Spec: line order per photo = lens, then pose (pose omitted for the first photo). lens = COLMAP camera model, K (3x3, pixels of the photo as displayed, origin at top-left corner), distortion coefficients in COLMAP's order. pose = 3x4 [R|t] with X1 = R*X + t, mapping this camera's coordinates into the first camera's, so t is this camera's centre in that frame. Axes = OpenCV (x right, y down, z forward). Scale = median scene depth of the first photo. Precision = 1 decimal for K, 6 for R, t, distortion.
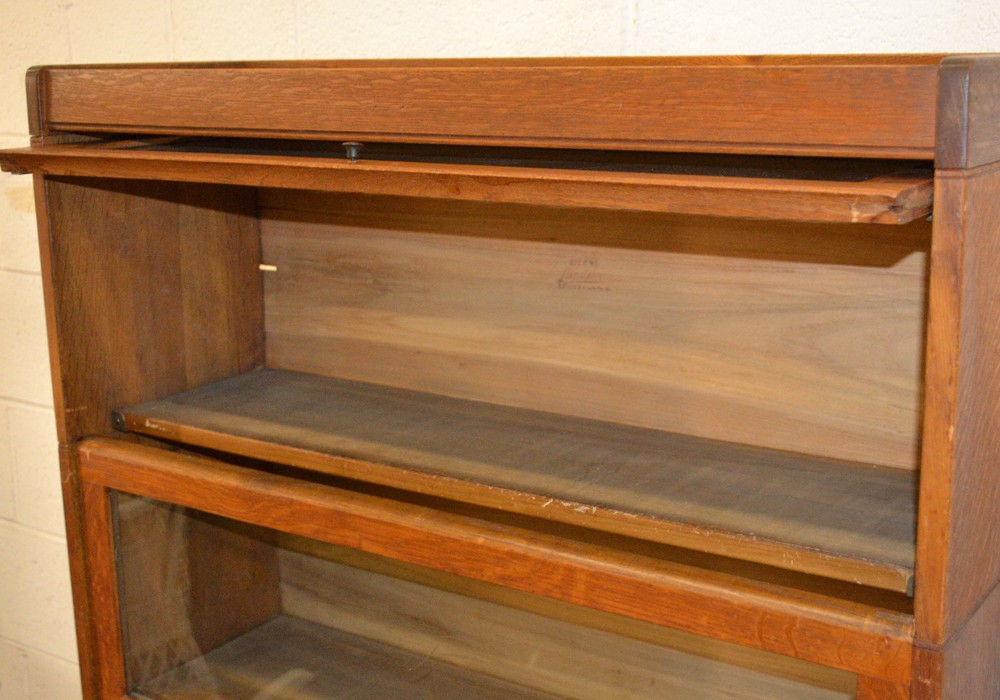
lens RADIAL K [[1381.3, 0, 500.0], [0, 1381.3, 350.0], [0, 0, 1]] dist [-0.042000, -0.062935]
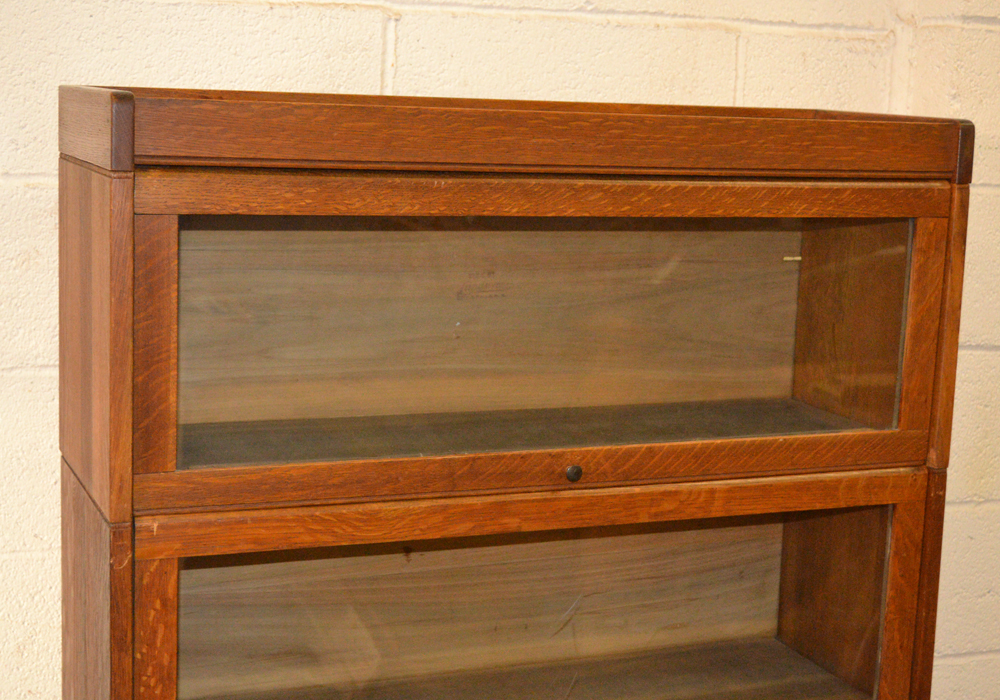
lens RADIAL K [[1664.6, 0, 500.0], [0, 1664.6, 350.0], [0, 0, 1]] dist [0.000584, 0.038482]
pose [[0.539921, -0.100281, 0.835721, -1.235428], [0.133654, 0.990495, 0.032505, -0.049119], [-0.831037, 0.094148, 0.548192, 0.248178]]
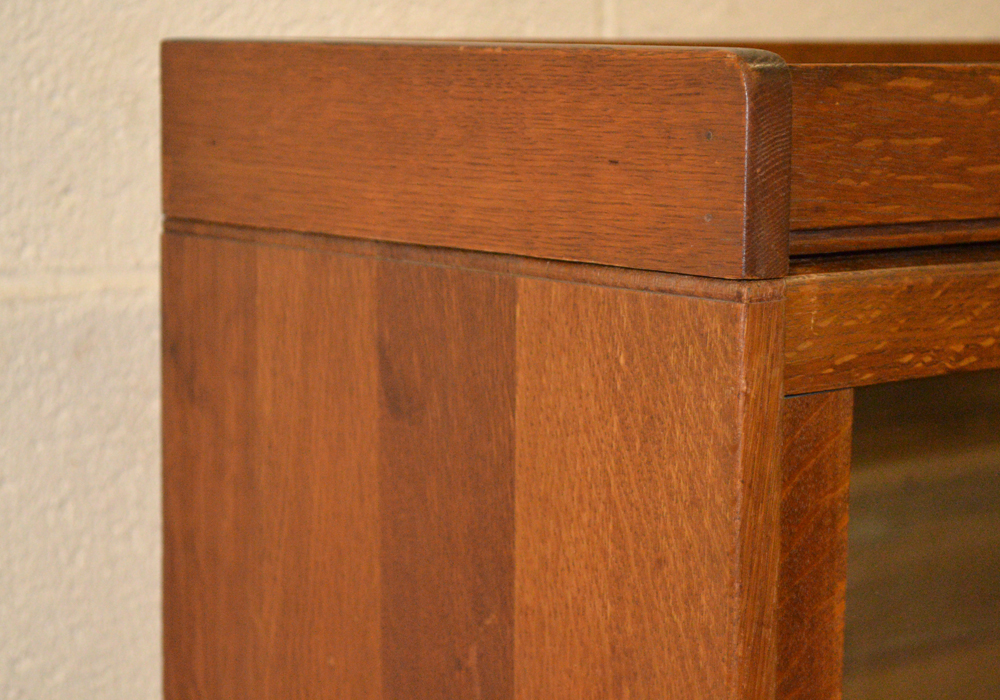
lens RADIAL K [[2651.3, 0, 500.0], [0, 2651.3, 350.0], [0, 0, 1]] dist [-0.028781, -0.042933]
pose [[0.206492, -0.102776, 0.973035, -1.023399], [0.191564, 0.979469, 0.062803, -0.210592], [-0.959513, 0.173430, 0.221941, 1.039923]]
